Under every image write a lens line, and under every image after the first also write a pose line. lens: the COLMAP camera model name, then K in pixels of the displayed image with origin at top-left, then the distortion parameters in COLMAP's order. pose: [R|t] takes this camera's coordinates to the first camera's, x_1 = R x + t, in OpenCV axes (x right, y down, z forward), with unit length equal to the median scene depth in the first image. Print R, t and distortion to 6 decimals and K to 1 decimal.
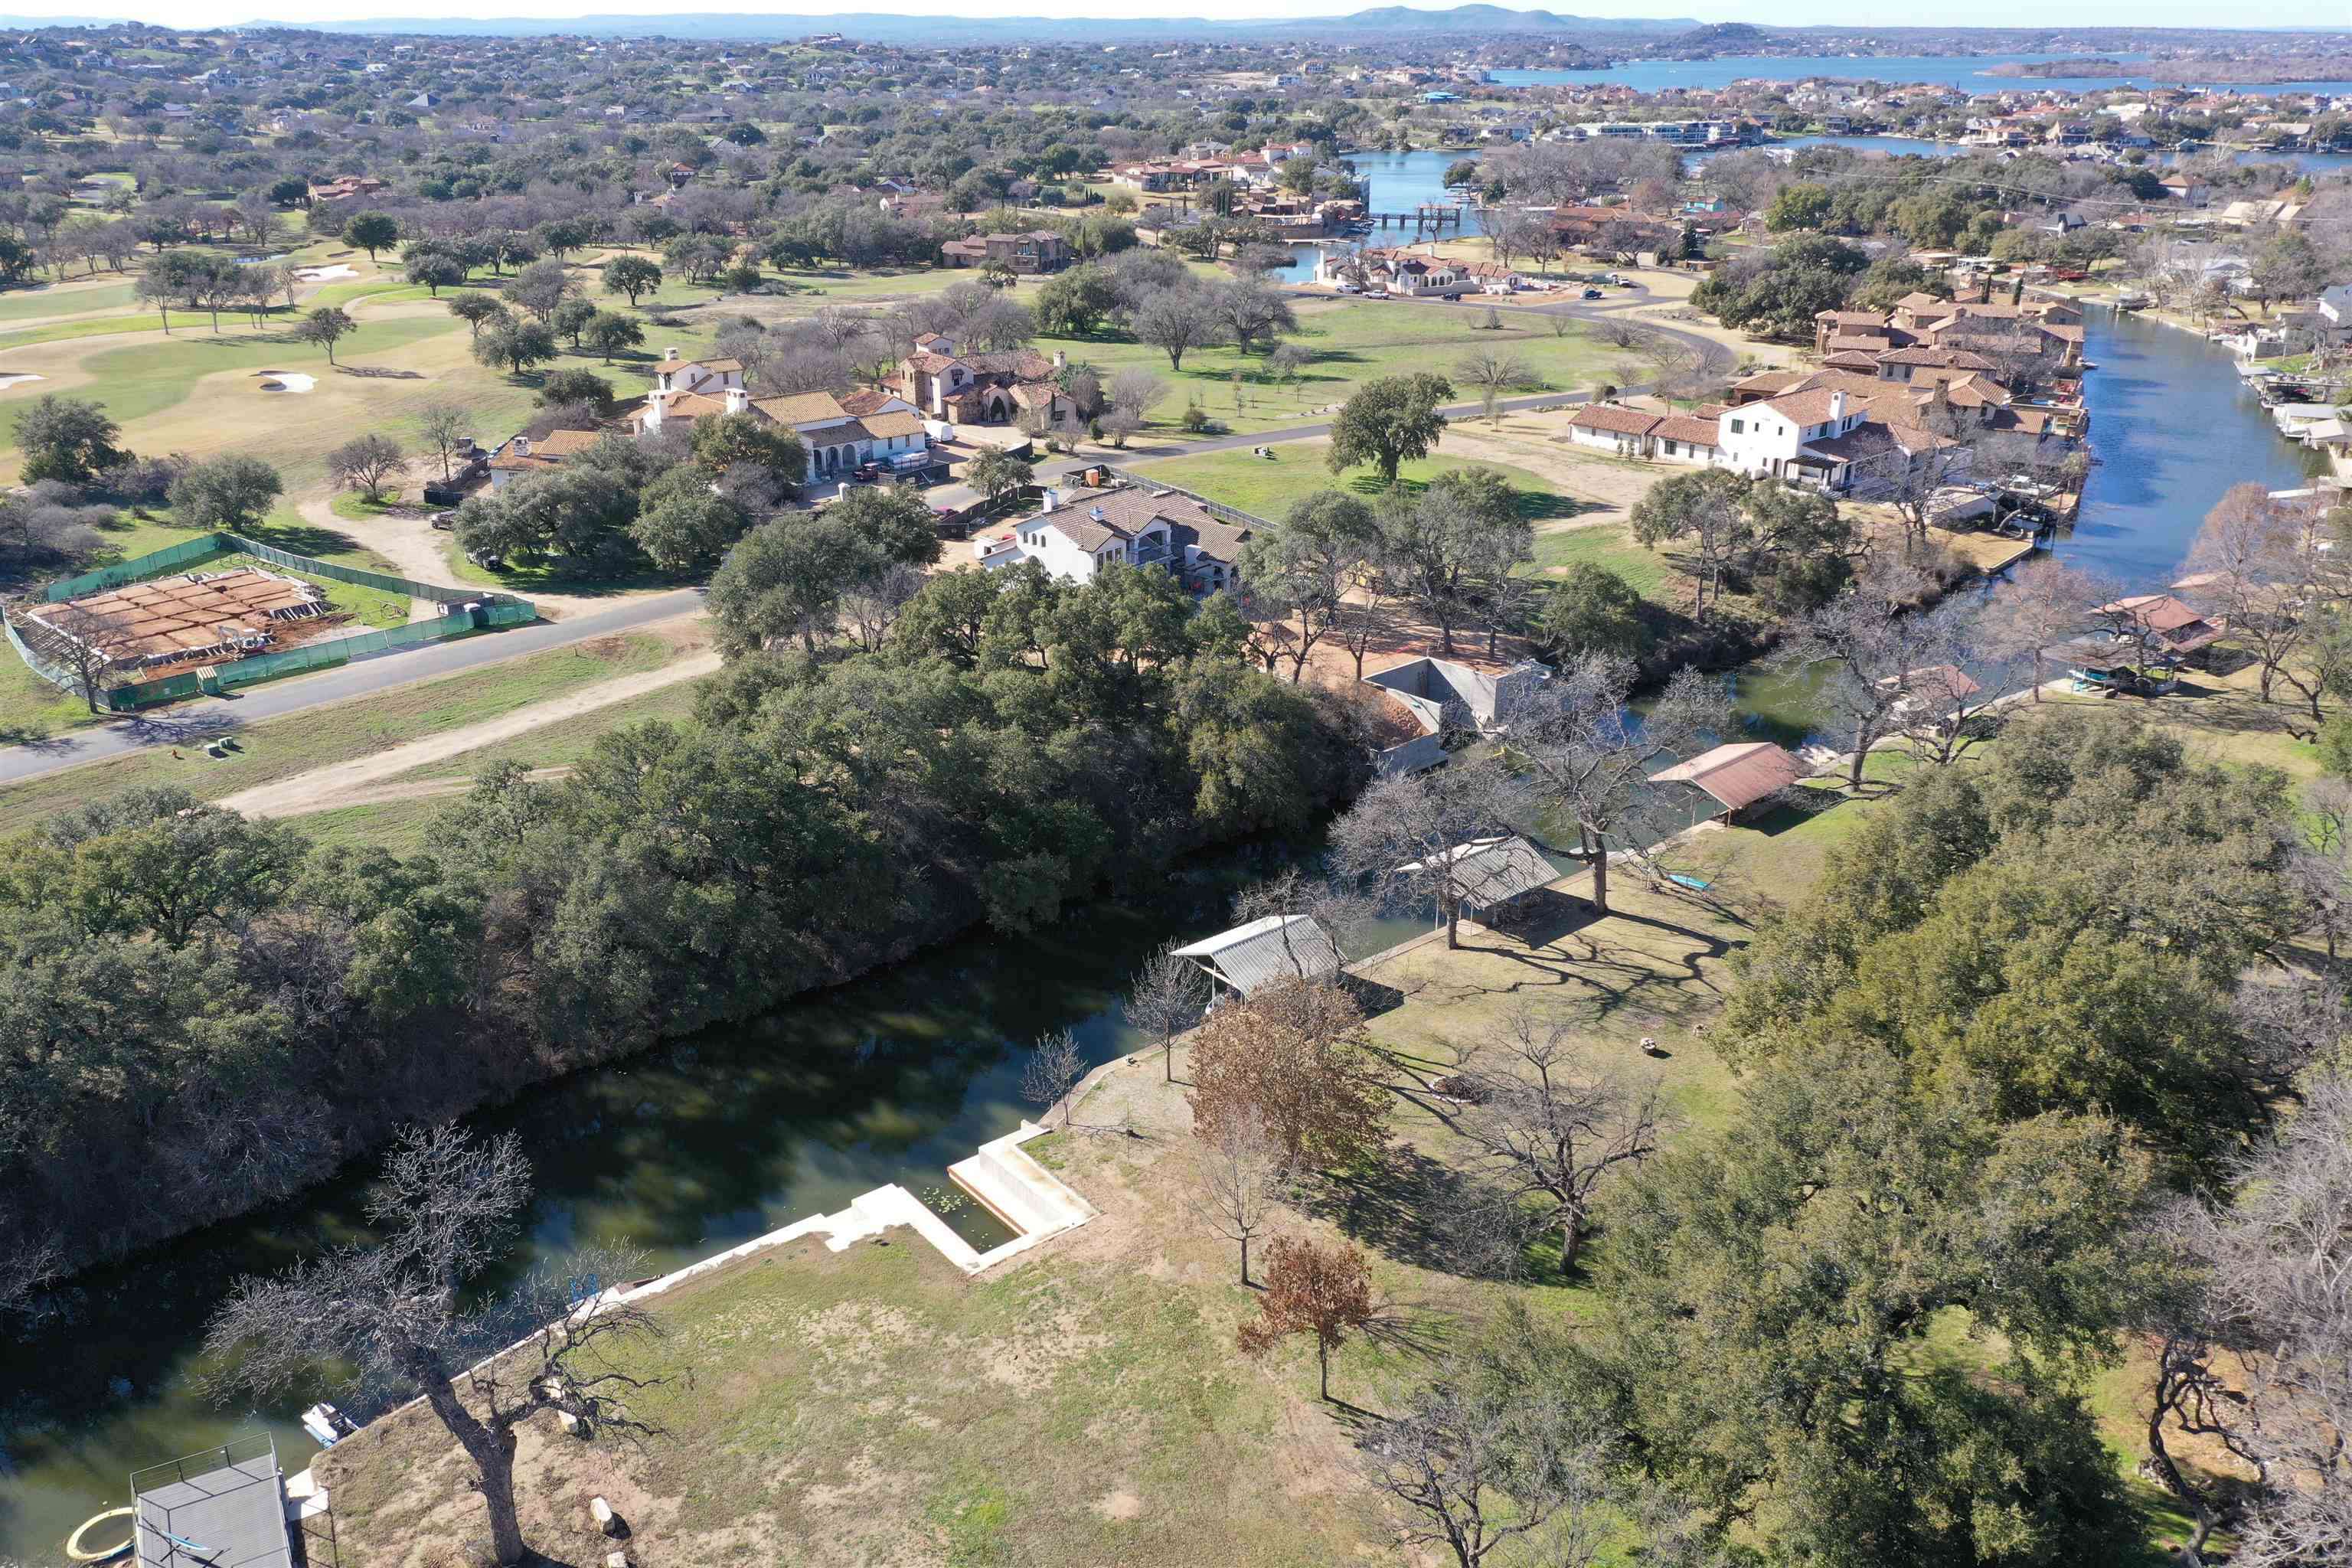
lens RADIAL K [[1852.1, 0, 1164.6], [0, 1852.1, 794.3], [0, 0, 1]] dist [-0.000119, 0.002389]
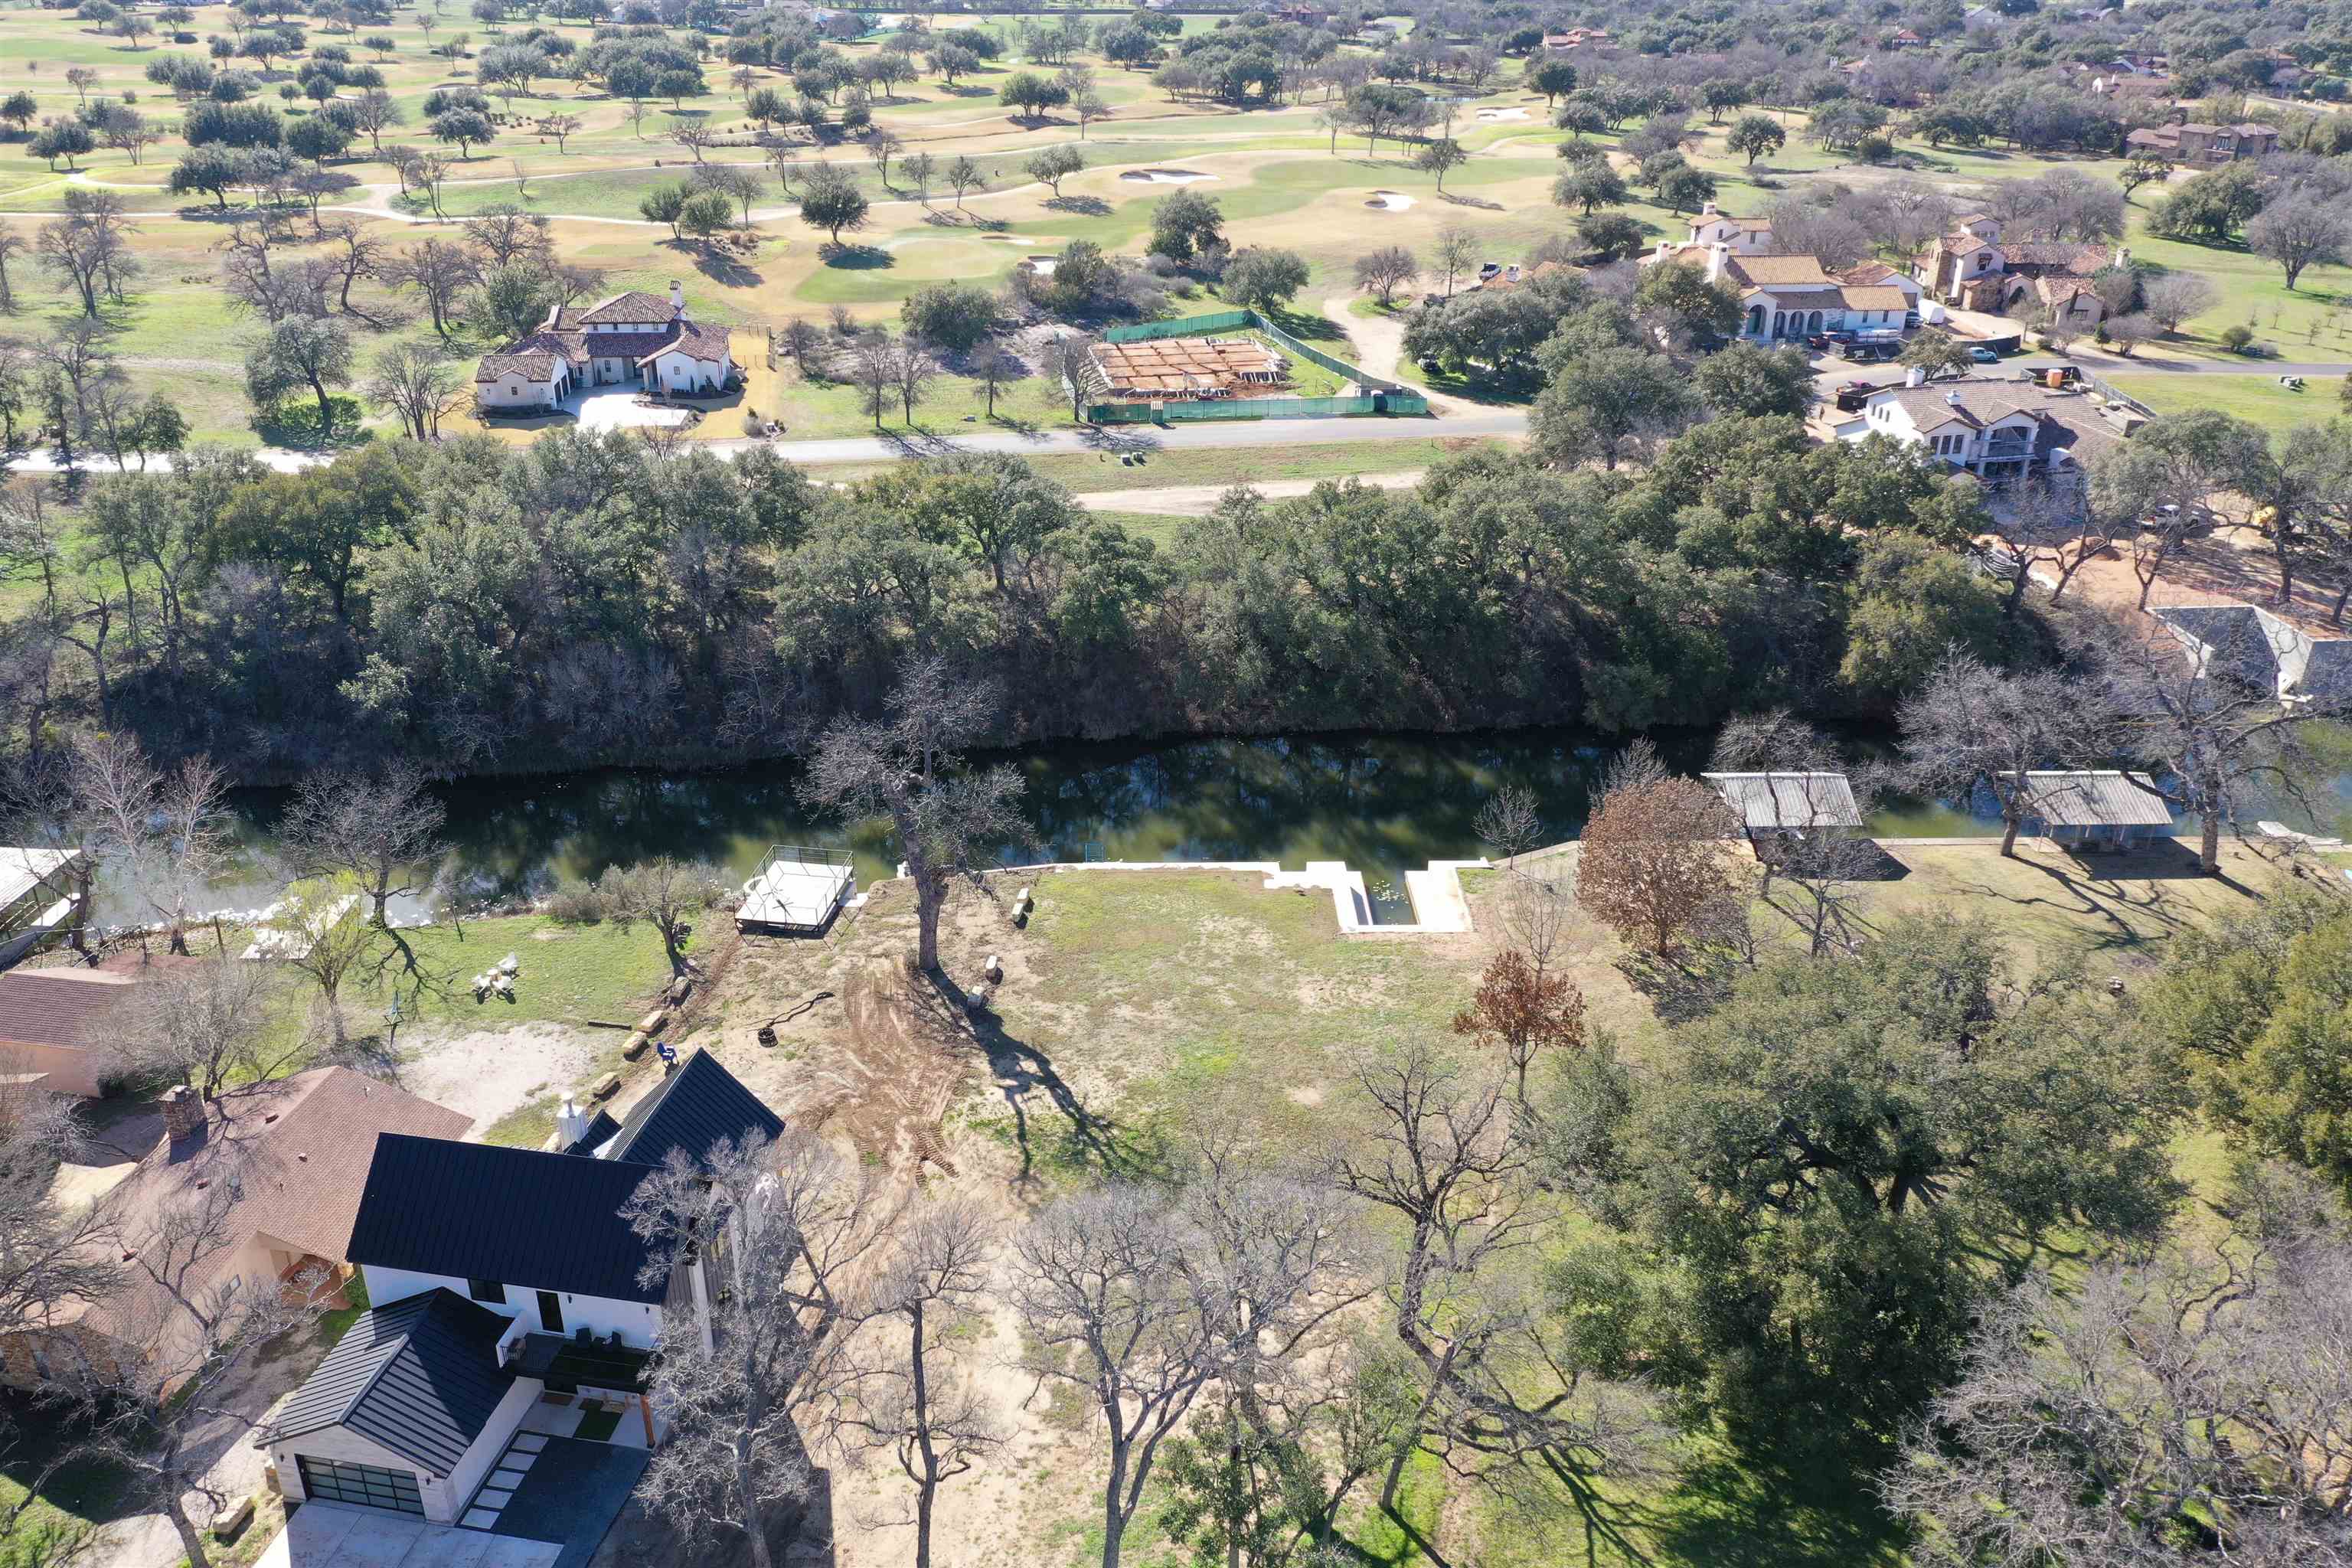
lens RADIAL K [[1852.1, 0, 1161.5], [0, 1852.1, 786.0], [0, 0, 1]] dist [-0.000119, 0.002389]
pose [[0.794426, 0.268194, -0.544940, 0.166766], [-0.235179, 0.963066, 0.131128, 0.012458], [0.559981, 0.023987, 0.828158, -0.031910]]
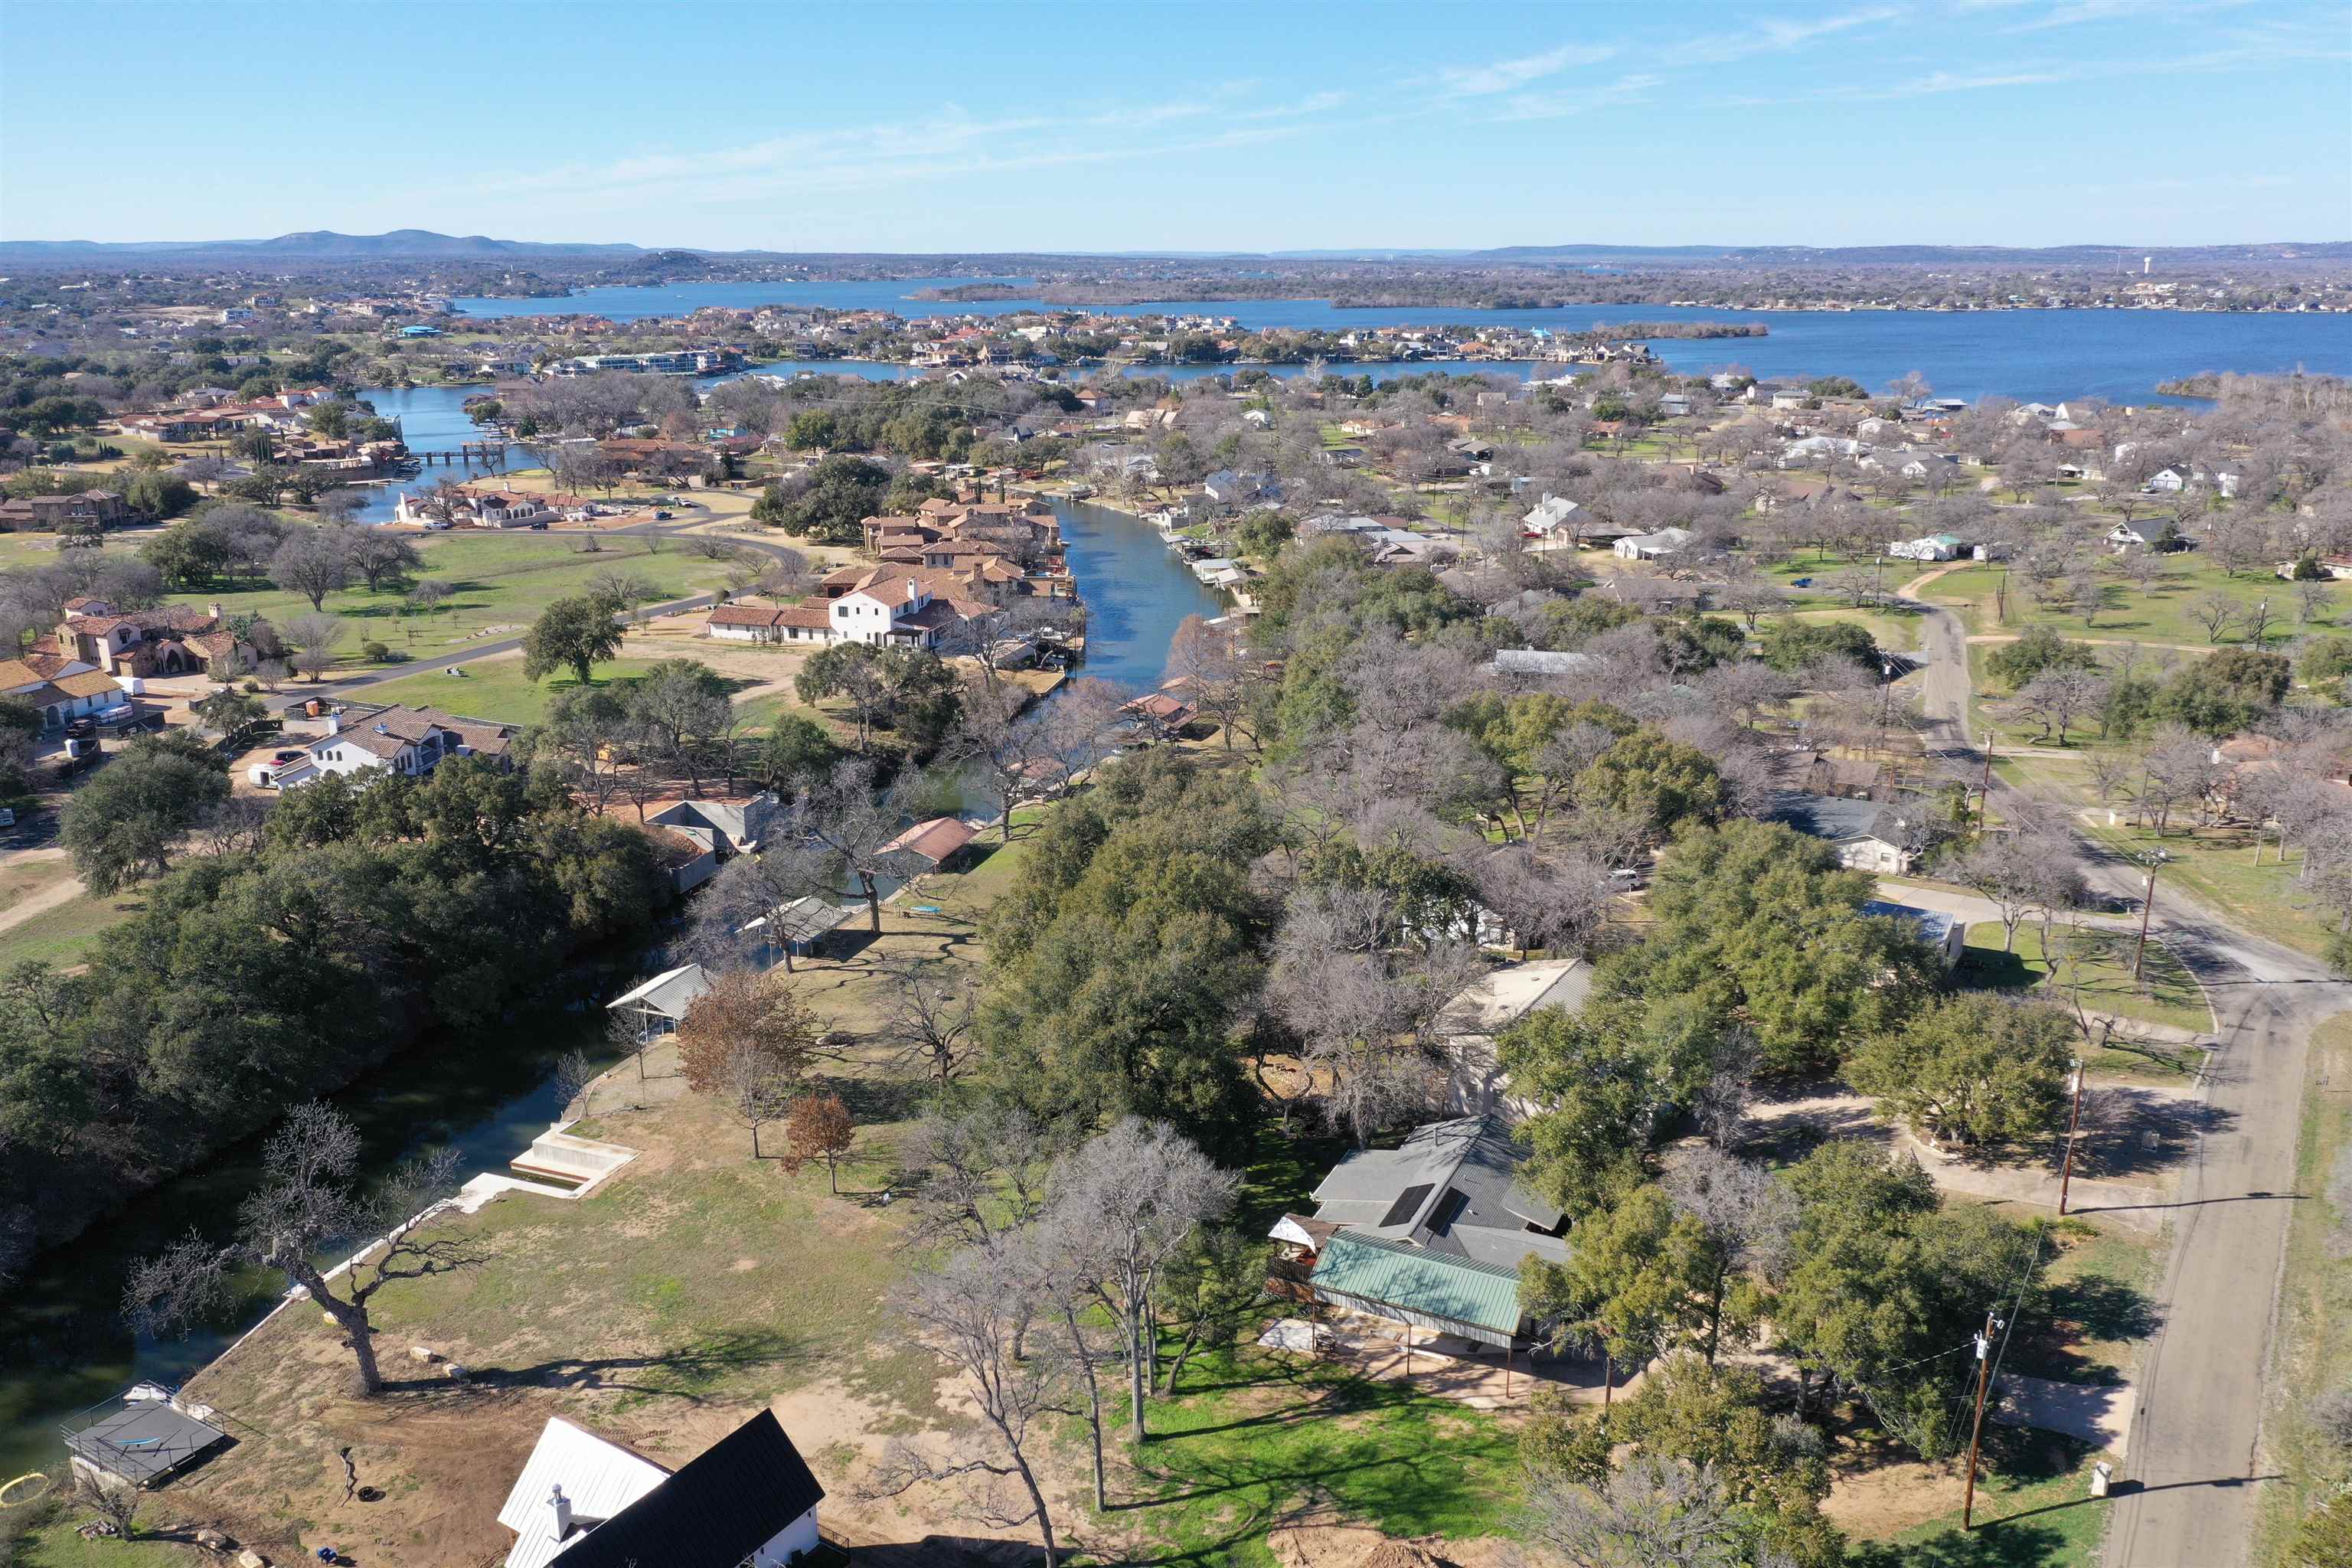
lens RADIAL K [[1852.1, 0, 1162.7], [0, 1852.1, 779.0], [0, 0, 1]] dist [-0.000119, 0.002389]
pose [[0.864417, -0.136664, 0.483846, -0.140685], [0.191304, 0.979366, -0.065151, 0.043511], [-0.464959, 0.148879, 0.872725, -0.218431]]
